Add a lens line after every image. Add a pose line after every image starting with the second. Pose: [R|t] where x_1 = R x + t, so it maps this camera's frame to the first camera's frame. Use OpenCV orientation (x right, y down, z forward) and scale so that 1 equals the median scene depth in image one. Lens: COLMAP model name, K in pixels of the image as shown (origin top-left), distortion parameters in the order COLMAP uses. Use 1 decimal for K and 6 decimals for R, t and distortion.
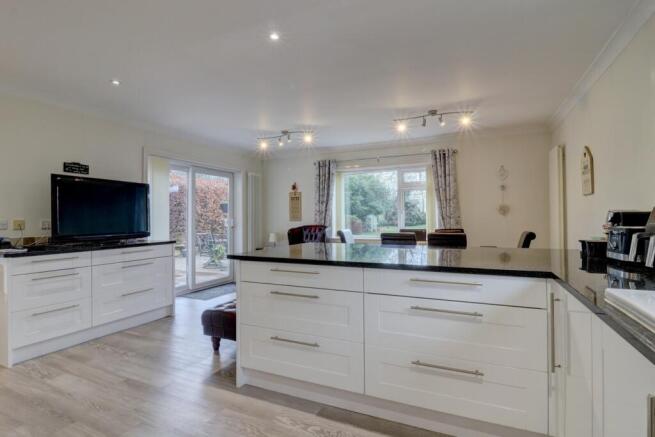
lens RADIAL K [[315.3, 0, 327.8], [0, 315.3, 216.2], [0, 0, 1]] dist [-0.014151, -0.001968]
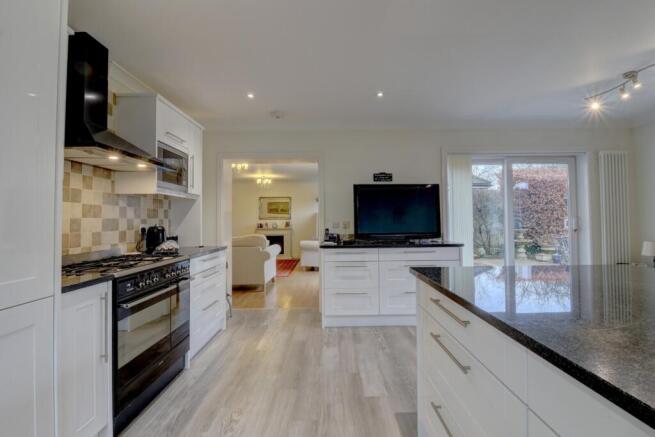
lens RADIAL K [[315.3, 0, 340.7], [0, 315.3, 213.7], [0, 0, 1]] dist [-0.014151, -0.001968]
pose [[0.439883, -0.020736, -0.897816, 0.195310], [0.014971, 0.999764, -0.015756, 0.001471], [0.897930, -0.006510, 0.440090, 0.323585]]
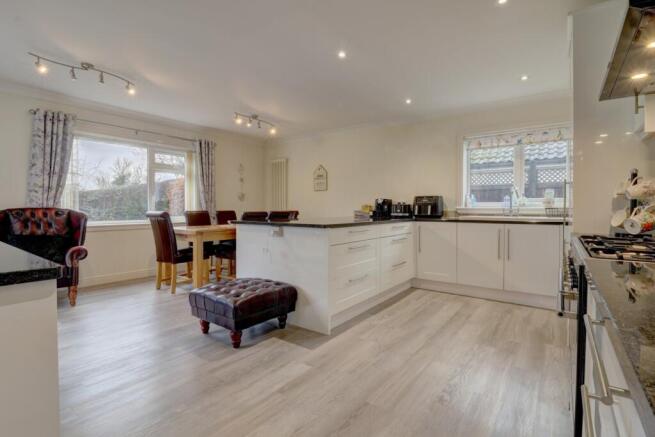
lens RADIAL K [[315.3, 0, 324.4], [0, 315.3, 214.8], [0, 0, 1]] dist [-0.014151, -0.001968]
pose [[0.218971, -0.010297, 0.975677, -0.911421], [-0.011980, 0.999841, 0.013240, 0.048341], [-0.975658, -0.014588, 0.218813, 0.481702]]
